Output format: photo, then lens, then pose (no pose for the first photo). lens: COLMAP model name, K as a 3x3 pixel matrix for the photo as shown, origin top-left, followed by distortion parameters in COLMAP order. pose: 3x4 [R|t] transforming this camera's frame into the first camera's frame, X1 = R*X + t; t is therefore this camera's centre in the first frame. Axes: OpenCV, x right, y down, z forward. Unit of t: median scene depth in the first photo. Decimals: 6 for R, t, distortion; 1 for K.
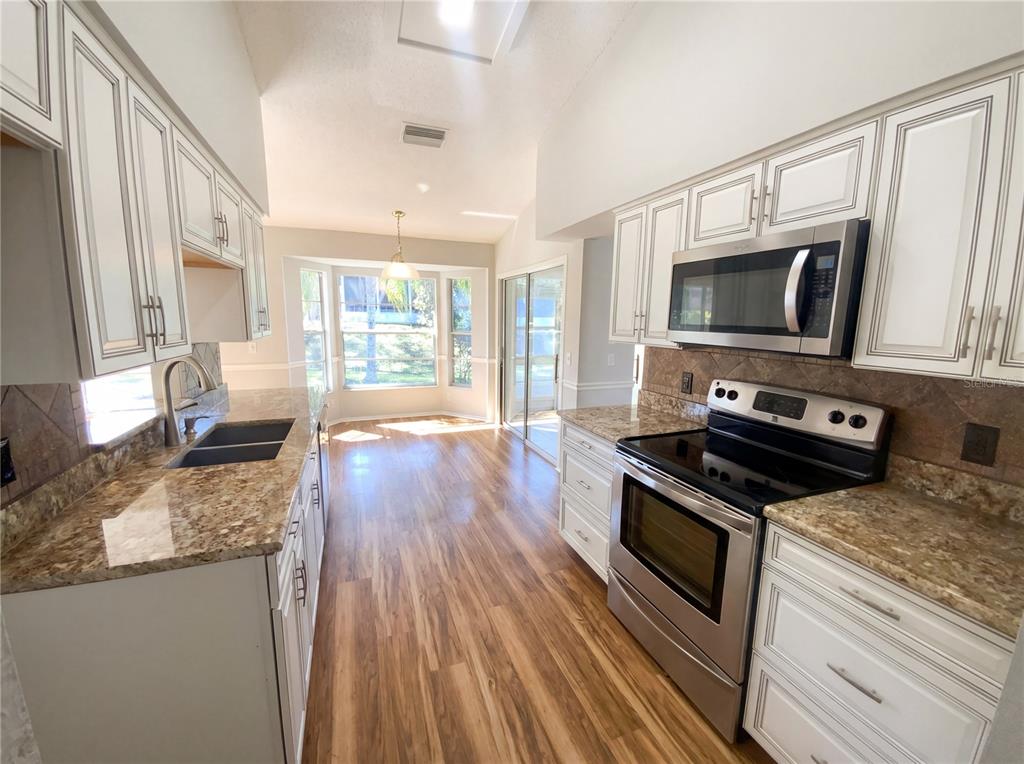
lens RADIAL K [[414.8, 0, 512.0], [0, 414.8, 382.0], [0, 0, 1]] dist [0.018001, -0.016151]
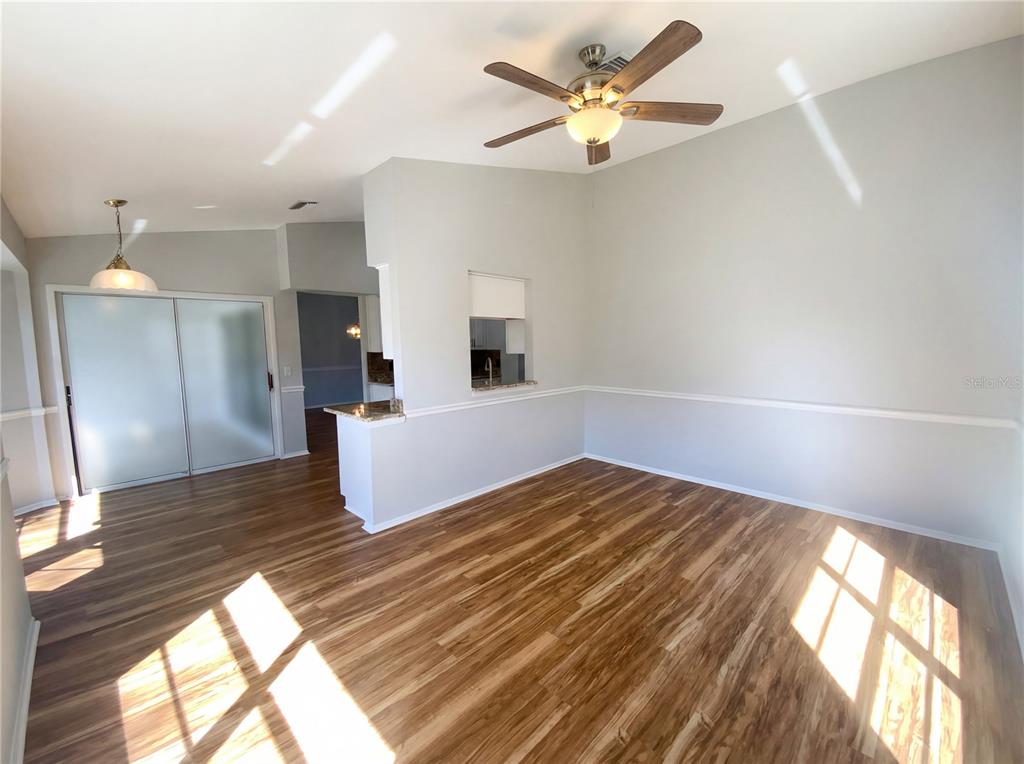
lens RADIAL K [[414.8, 0, 512.0], [0, 414.8, 382.0], [0, 0, 1]] dist [0.018001, -0.016151]
pose [[-0.413197, -0.097351, 0.905423, -1.036295], [0.142154, 0.975185, 0.169724, -0.109881], [-0.899478, 0.198839, -0.389105, 0.625163]]
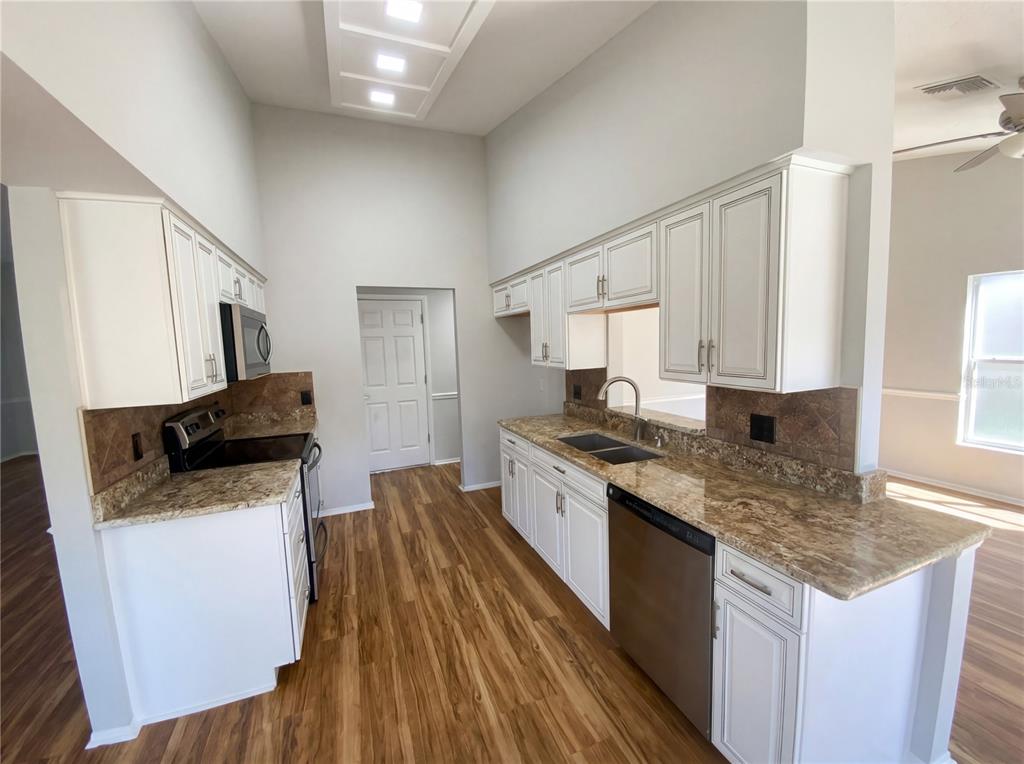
lens RADIAL K [[417.7, 0, 513.4], [0, 417.7, 381.0], [0, 0, 1]] dist [-0.007041, -0.000473]
pose [[-0.999723, 0.020976, -0.010640, -0.131129], [0.017795, 0.970365, 0.240989, -0.137425], [0.015379, 0.240733, -0.970469, 0.806911]]
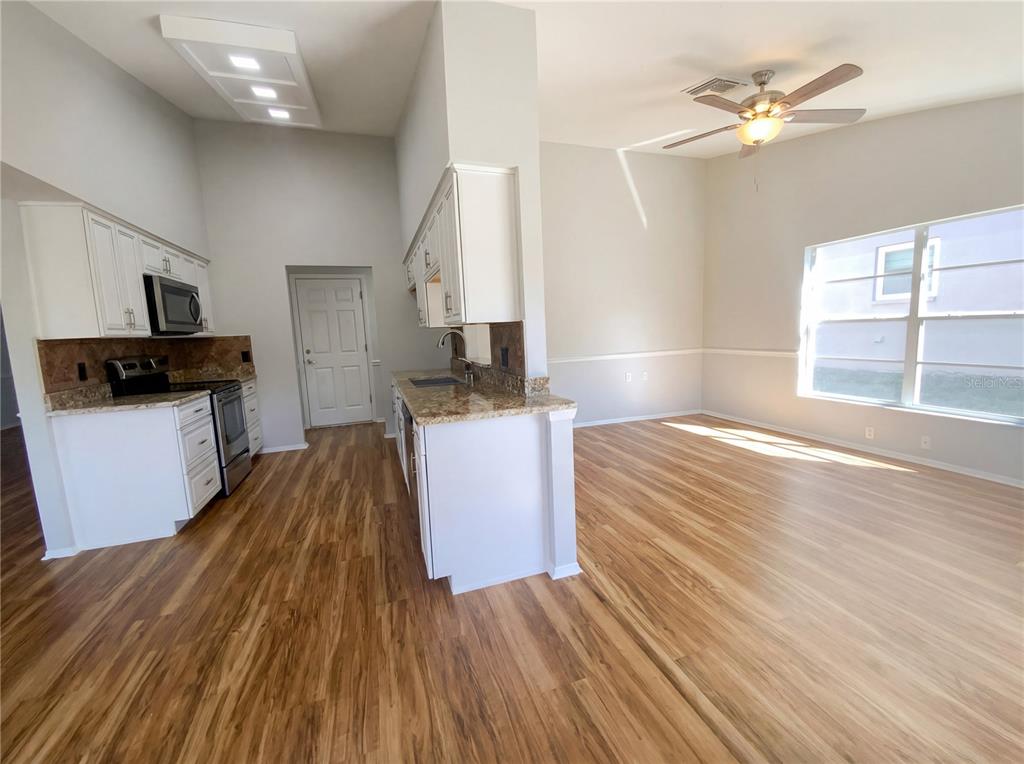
lens RADIAL K [[414.8, 0, 512.0], [0, 414.8, 382.0], [0, 0, 1]] dist [0.018001, -0.016151]
pose [[-0.998990, 0.023238, 0.038462, -0.376027], [0.032823, 0.961915, 0.271371, -0.114338], [-0.030691, 0.272360, -0.961706, 0.962115]]
